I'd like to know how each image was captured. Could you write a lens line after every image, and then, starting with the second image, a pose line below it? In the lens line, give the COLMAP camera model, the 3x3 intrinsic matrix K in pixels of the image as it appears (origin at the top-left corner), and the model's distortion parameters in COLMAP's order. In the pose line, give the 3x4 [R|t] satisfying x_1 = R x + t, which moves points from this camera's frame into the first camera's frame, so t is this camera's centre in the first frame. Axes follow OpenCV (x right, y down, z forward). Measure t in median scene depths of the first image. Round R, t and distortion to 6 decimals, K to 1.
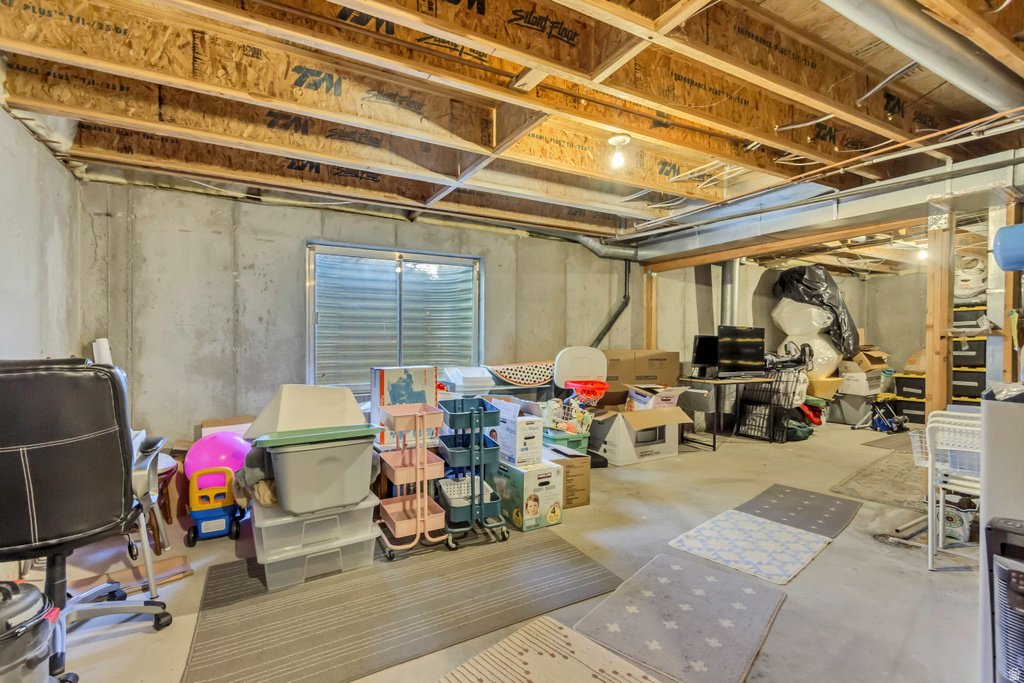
lens RADIAL K [[474.4, 0, 514.8], [0, 474.4, 345.7], [0, 0, 1]] dist [0.009486, -0.001423]
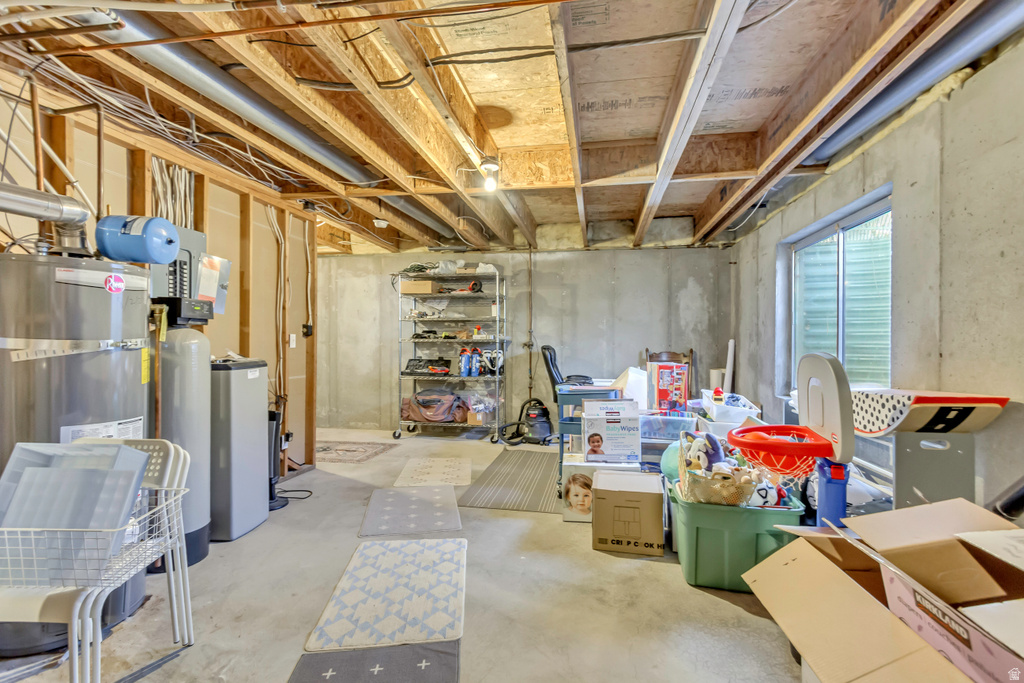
lens RADIAL K [[474.4, 0, 507.8], [0, 474.4, 339.5], [0, 0, 1]] dist [0.009486, -0.001423]
pose [[-0.637857, -0.000523, -0.770154, 0.921806], [-0.008276, 0.999947, 0.006175, -0.014921], [0.770110, 0.010312, -0.637828, 1.506352]]
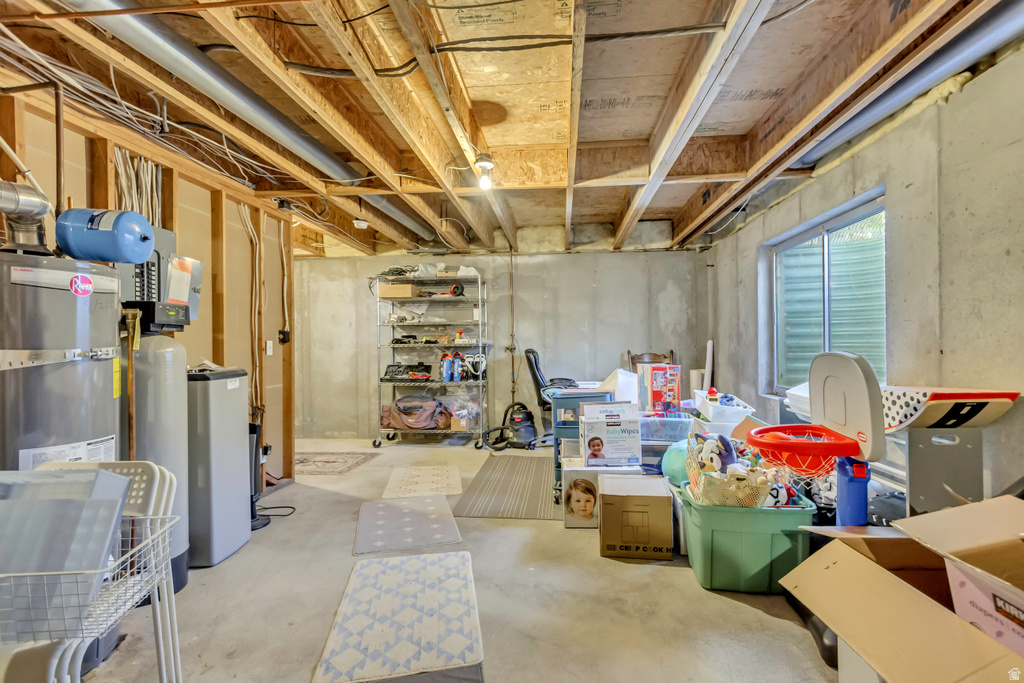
lens RADIAL K [[474.4, 0, 519.7], [0, 474.4, 342.9], [0, 0, 1]] dist [0.009486, -0.001423]
pose [[-0.574381, 0.007154, -0.818556, 0.929234], [0.005301, 0.999973, 0.005020, -0.013756], [0.818571, -0.001455, -0.574404, 1.446512]]
